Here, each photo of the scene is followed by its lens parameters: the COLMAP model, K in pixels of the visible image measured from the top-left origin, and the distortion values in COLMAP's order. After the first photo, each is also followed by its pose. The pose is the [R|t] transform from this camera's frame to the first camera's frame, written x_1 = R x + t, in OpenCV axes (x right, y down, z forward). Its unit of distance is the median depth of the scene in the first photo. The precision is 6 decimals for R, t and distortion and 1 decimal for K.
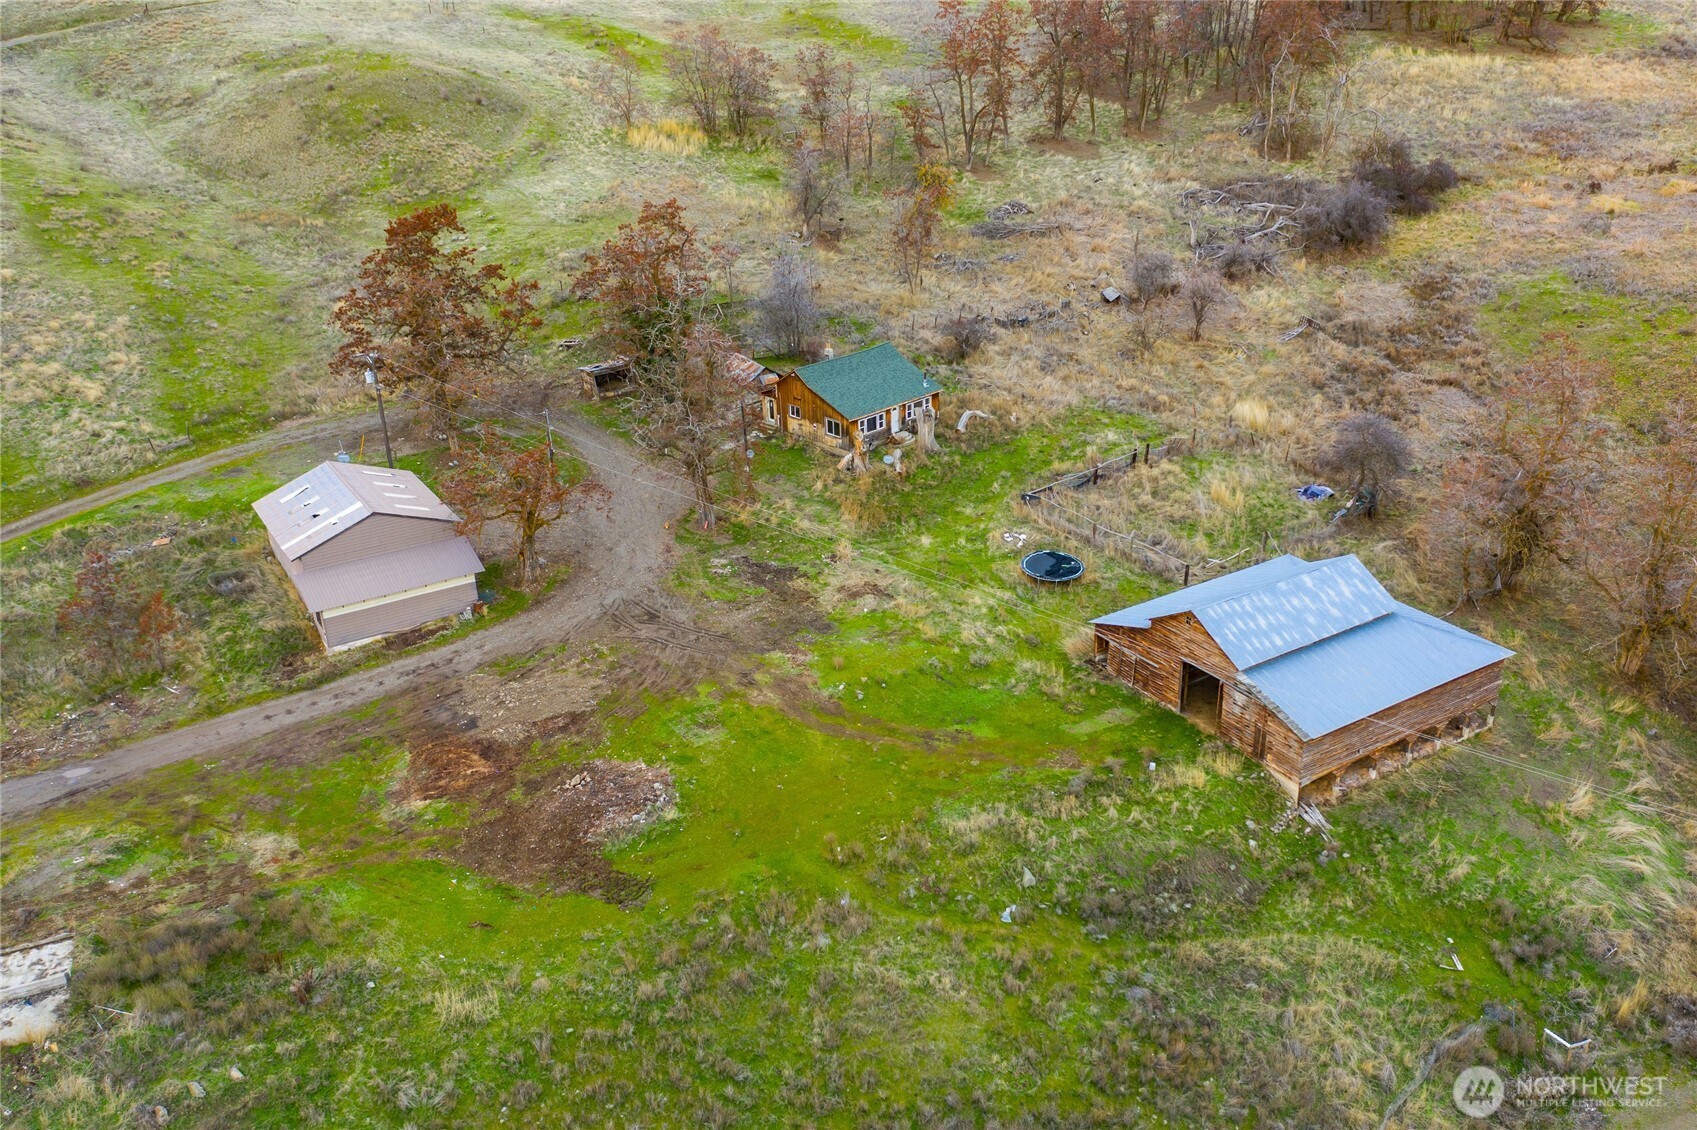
lens RADIAL K [[1422.5, 0, 907.7], [0, 1422.5, 608.5], [0, 0, 1]] dist [-0.024063, 0.004630]
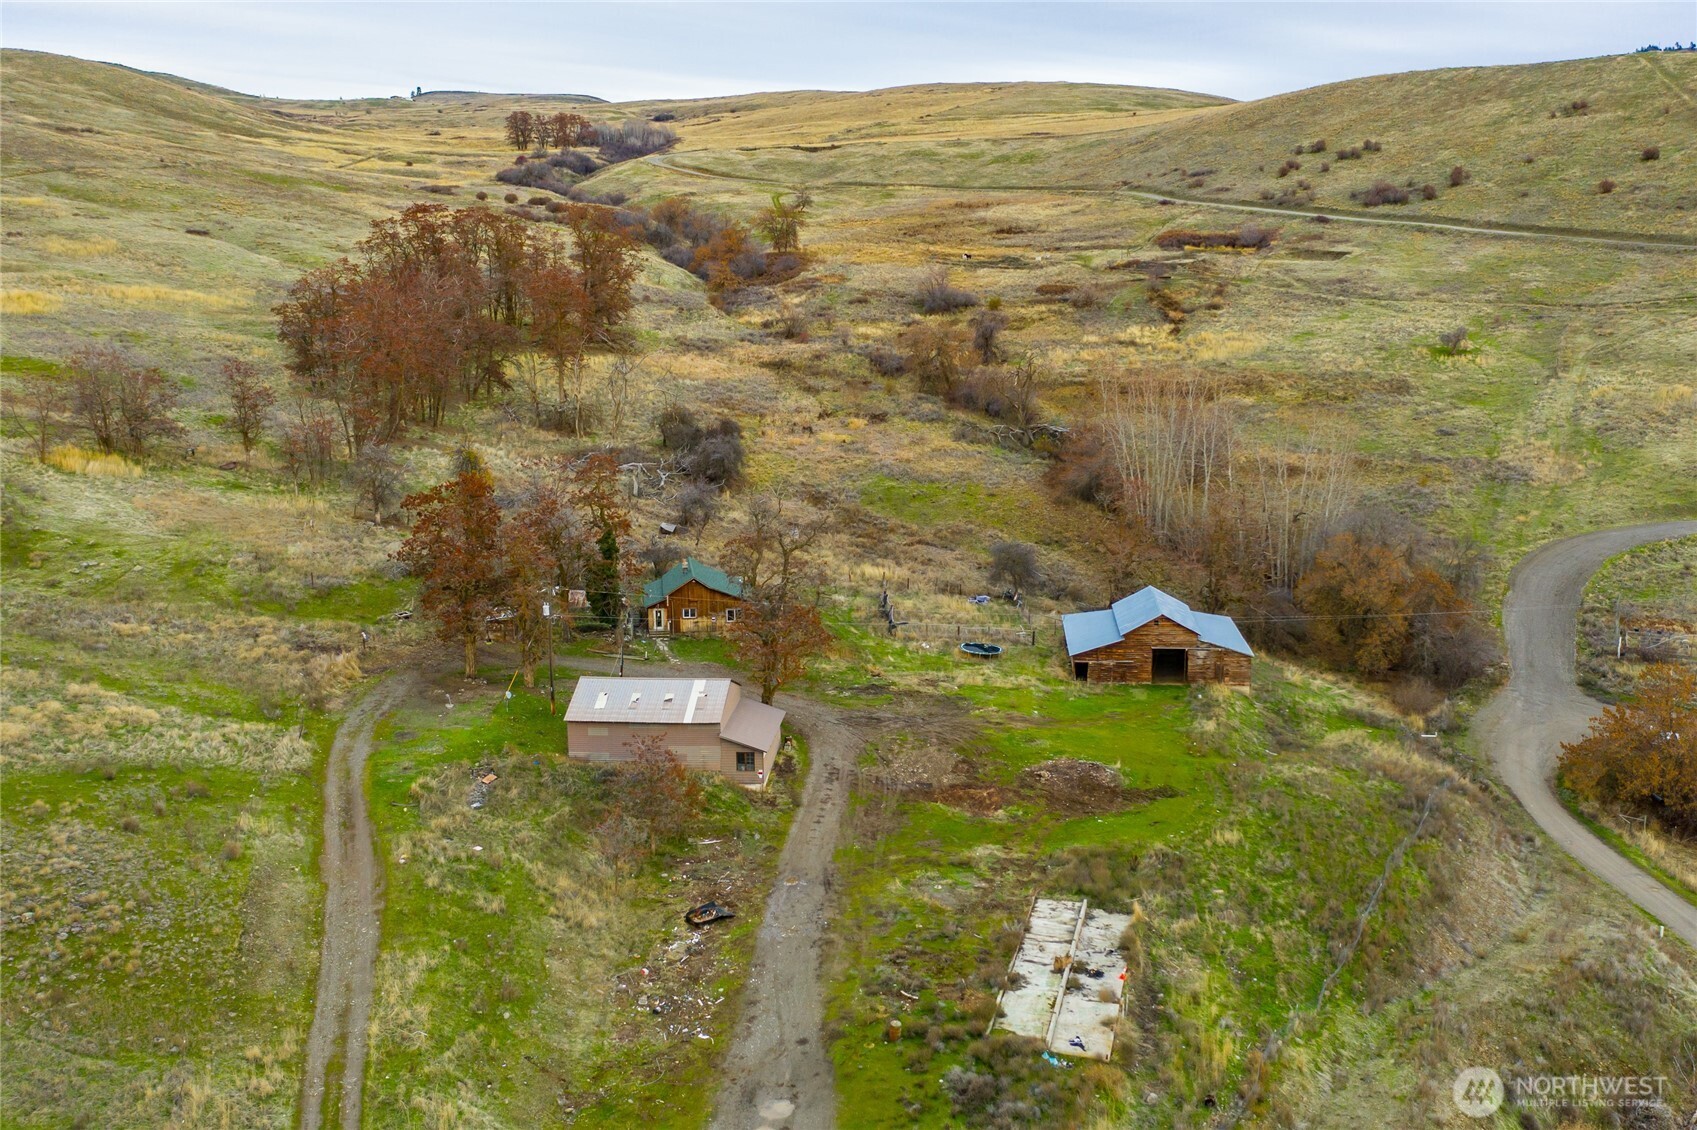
lens RADIAL K [[1602.1, 0, 846.0], [0, 1602.1, 574.0], [0, 0, 1]] dist [-0.022298, 0.000000]
pose [[0.627480, -0.141349, 0.765695, -1.259287], [0.336691, 0.935950, -0.103137, 0.021957], [-0.702074, 0.322519, 0.634881, 0.016169]]
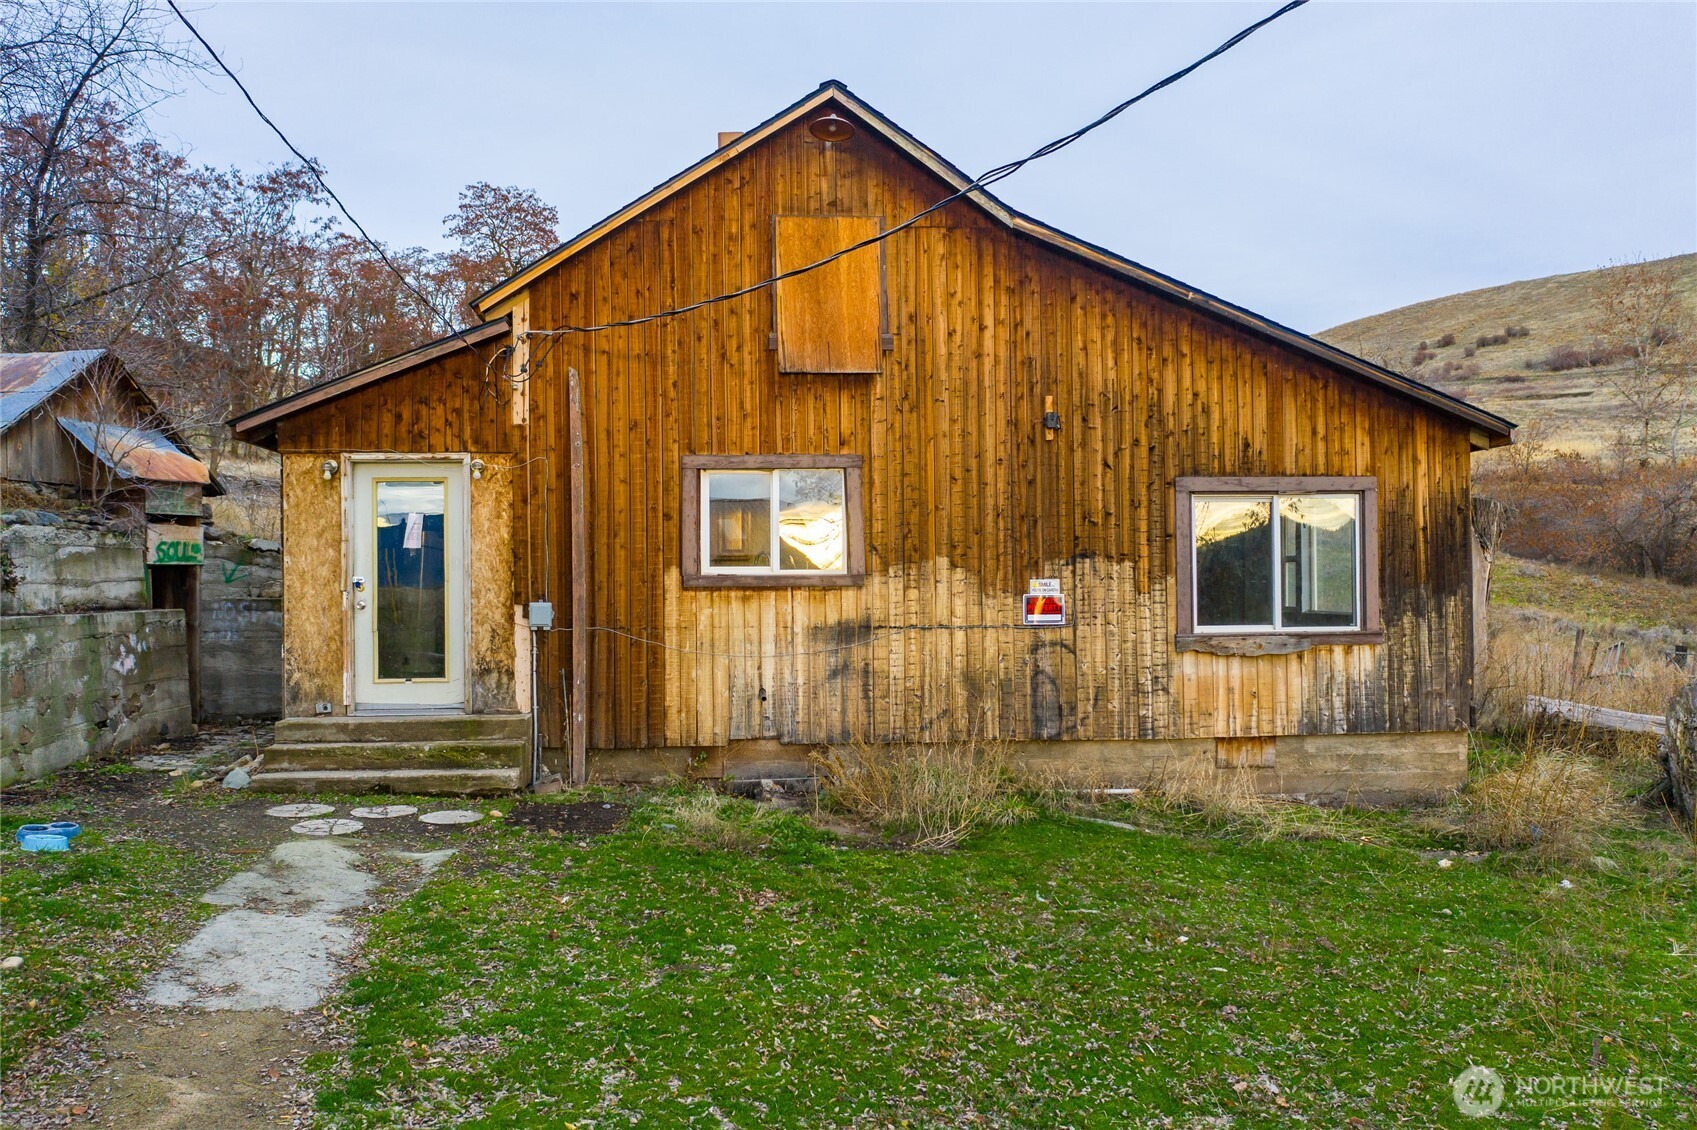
lens RADIAL K [[1330.8, 0, 840.6], [0, 1330.8, 565.1], [0, 0, 1]] dist [-0.024961, 0.006455]
pose [[0.649157, 0.016687, 0.760472, -0.181052], [0.330433, 0.894314, -0.301690, -0.124722], [-0.685135, 0.447129, 0.575036, 1.127365]]
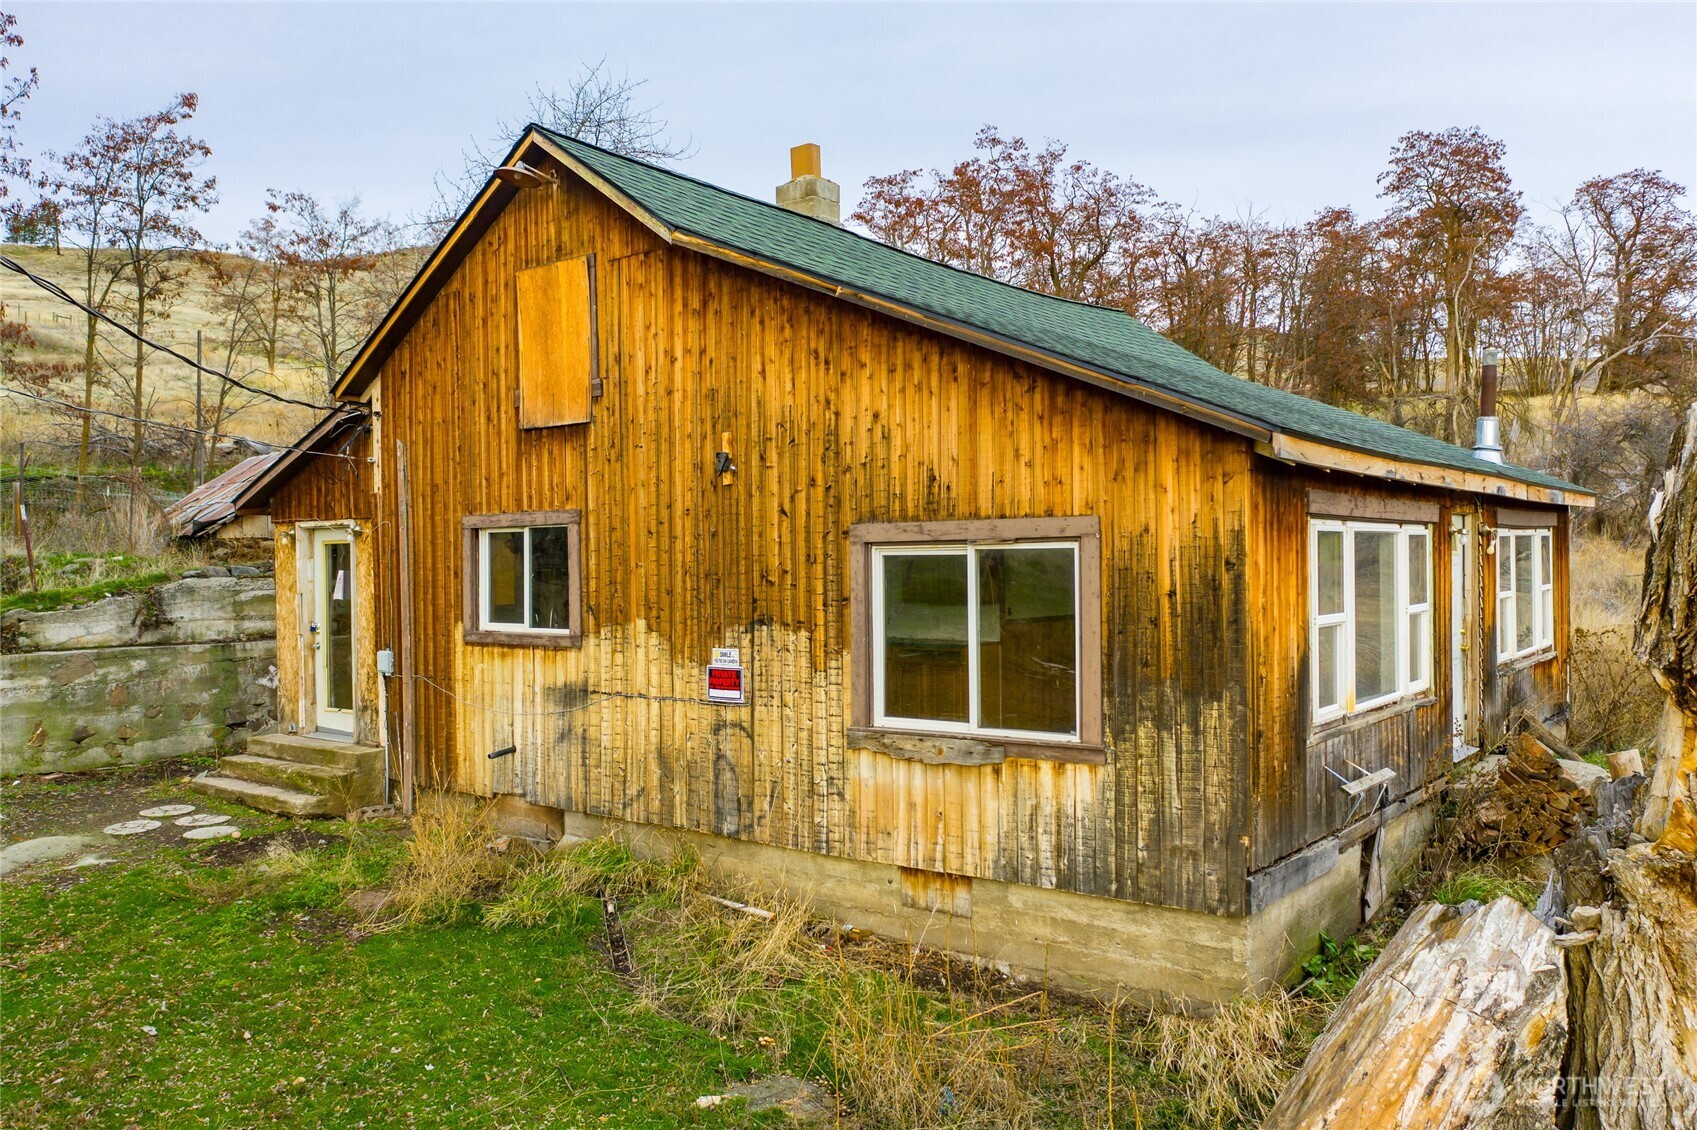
lens RADIAL K [[1330.8, 0, 848.7], [0, 1330.8, 567.8], [0, 0, 1]] dist [-0.024961, 0.006455]
pose [[0.994536, 0.001262, 0.104391, -0.078789], [0.043806, 0.902597, -0.428253, -0.115058], [-0.094763, 0.430485, 0.897609, 1.088840]]
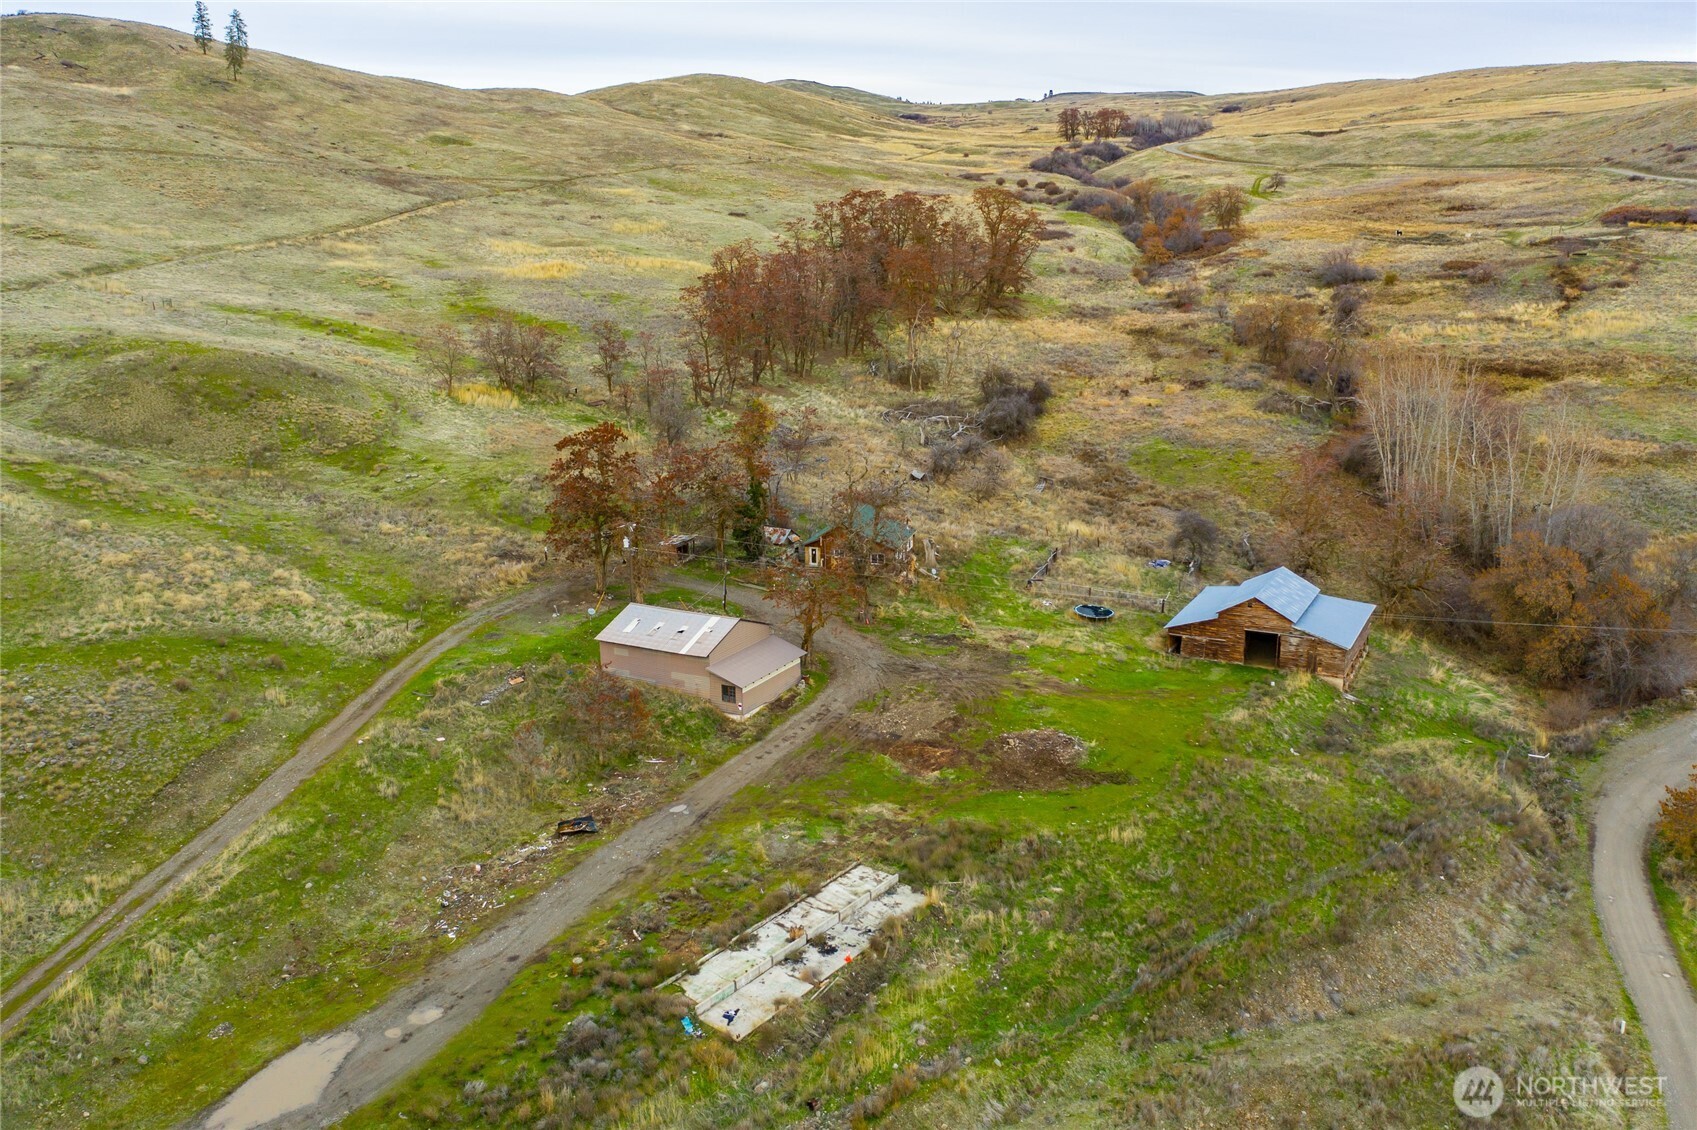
lens RADIAL K [[1330.8, 0, 849.7], [0, 1330.8, 551.3], [0, 0, 1]] dist [-0.024961, 0.006455]
pose [[0.884432, -0.102754, 0.455217, -0.798646], [0.201026, 0.964202, -0.172925, 0.105553], [-0.421152, 0.244450, 0.873427, -0.179474]]
